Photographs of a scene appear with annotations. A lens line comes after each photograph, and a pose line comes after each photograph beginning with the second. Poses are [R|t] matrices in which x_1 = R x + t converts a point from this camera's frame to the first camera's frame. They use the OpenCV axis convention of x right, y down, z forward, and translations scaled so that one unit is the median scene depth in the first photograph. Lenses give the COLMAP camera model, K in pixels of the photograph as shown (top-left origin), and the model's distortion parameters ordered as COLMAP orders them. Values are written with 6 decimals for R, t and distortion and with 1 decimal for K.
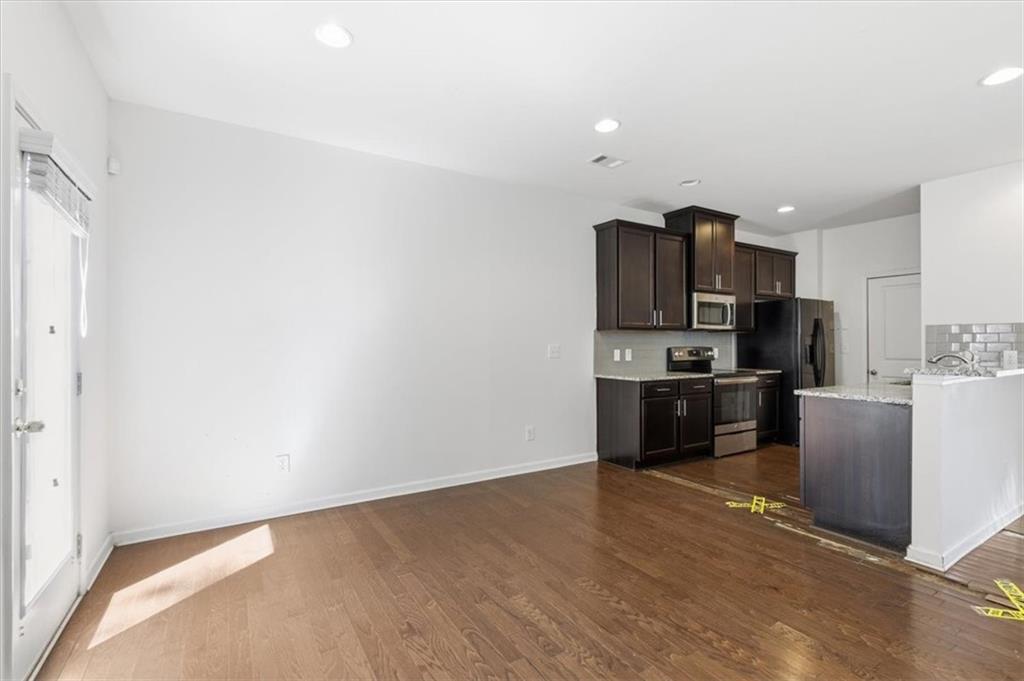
lens RADIAL K [[469.5, 0, 513.9], [0, 469.5, 340.6], [0, 0, 1]] dist [-0.000354, 0.001090]
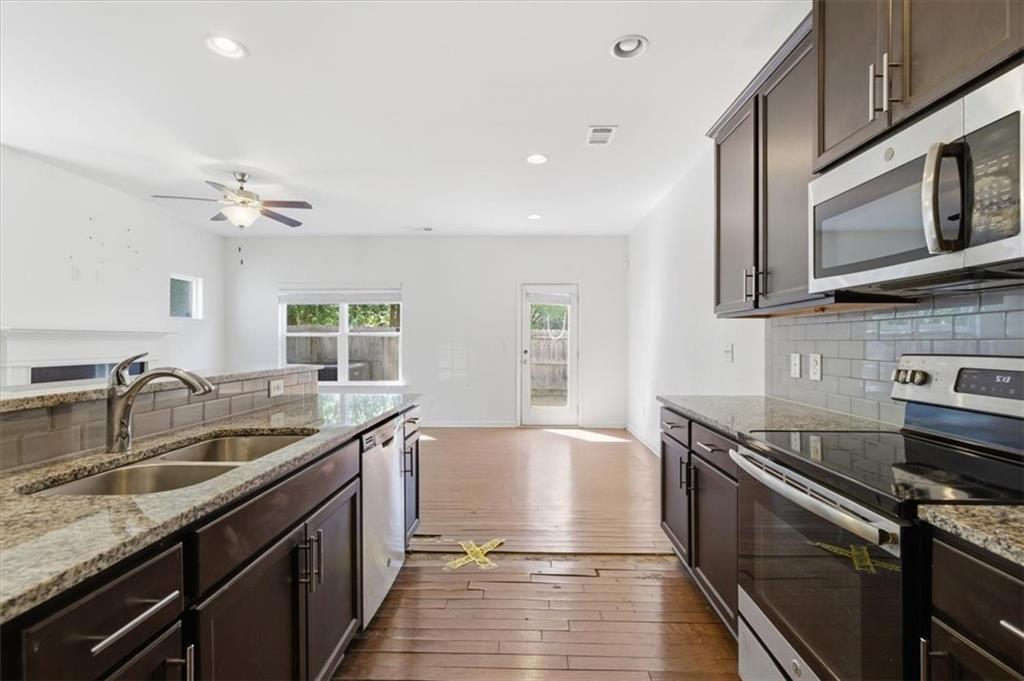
lens RADIAL K [[469.5, 0, 504.9], [0, 469.5, 337.4], [0, 0, 1]] dist [-0.000354, 0.001090]
pose [[-0.563191, -0.005828, -0.826306, 0.758243], [0.007119, 0.999904, -0.011905, 0.006055], [0.826296, -0.012587, -0.563095, 0.992574]]
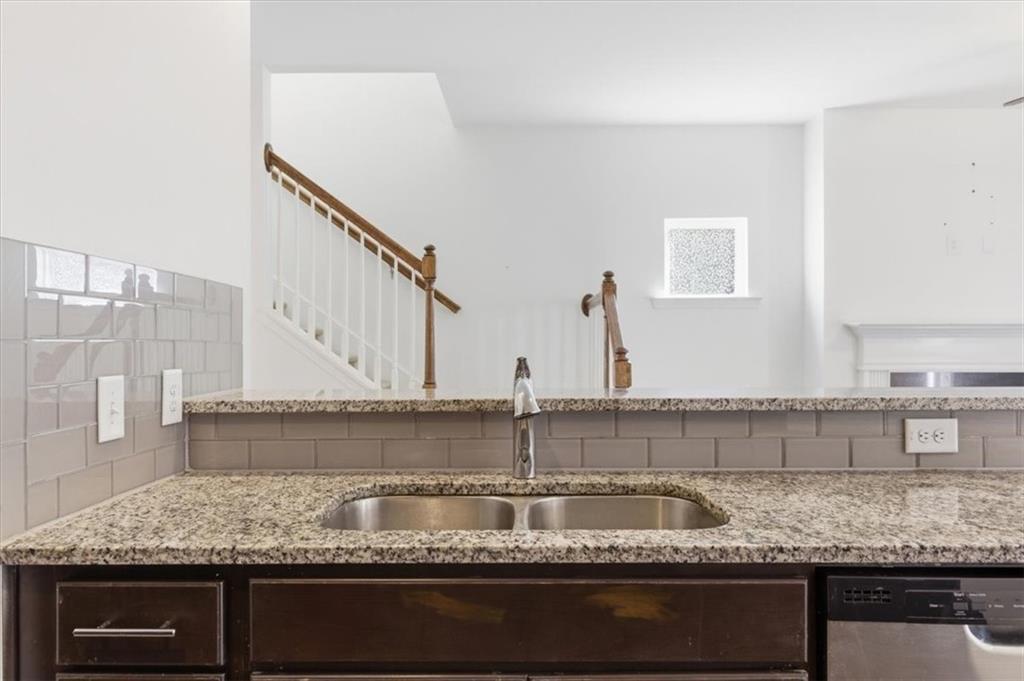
lens RADIAL K [[684.1, 0, 529.6], [0, 684.1, 340.7], [0, 0, 1]] dist [0.002578, -0.005643]
pose [[-0.850325, 0.004459, 0.526238, 0.497871], [0.000965, 0.999976, -0.006914, 0.005032], [-0.526256, -0.005371, -0.850309, 0.928968]]
